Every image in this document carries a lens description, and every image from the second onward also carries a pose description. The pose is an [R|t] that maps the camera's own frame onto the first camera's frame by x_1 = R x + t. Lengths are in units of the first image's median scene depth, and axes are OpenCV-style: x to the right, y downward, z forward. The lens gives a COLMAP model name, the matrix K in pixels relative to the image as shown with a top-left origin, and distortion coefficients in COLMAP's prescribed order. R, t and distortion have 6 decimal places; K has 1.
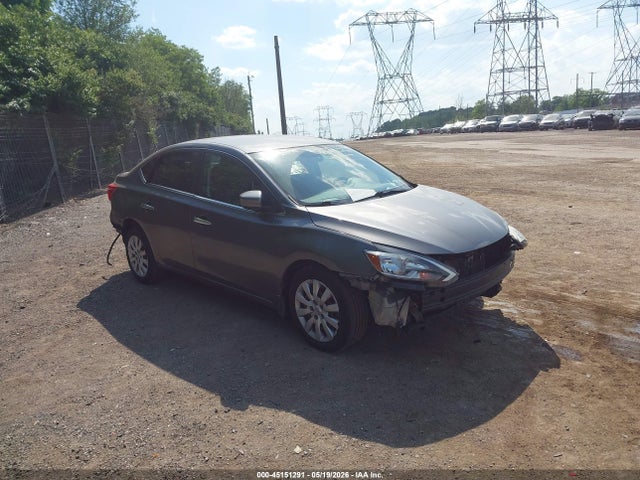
lens RADIAL K [[514.3, 0, 307.7], [0, 514.3, 245.2], [0, 0, 1]] dist [-0.007461, -0.012128]
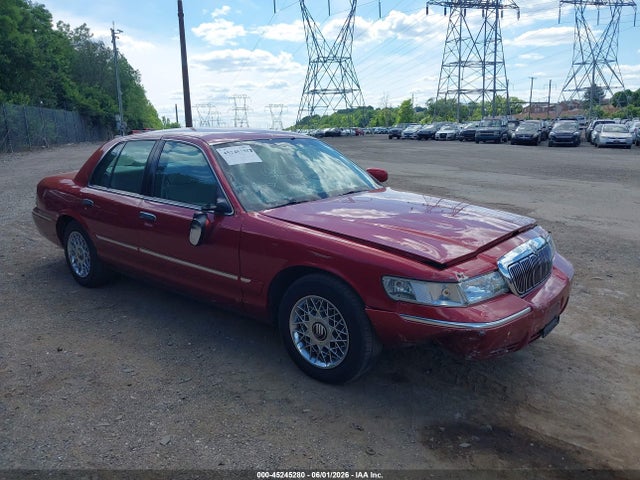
lens RADIAL K [[514.3, 0, 327.7], [0, 514.3, 239.5], [0, 0, 1]] dist [-0.007461, -0.012128]
pose [[0.979417, 0.015737, 0.201234, 0.011683], [-0.016142, 0.999870, 0.000373, -0.053647], [-0.201202, -0.003613, 0.979543, 0.227925]]
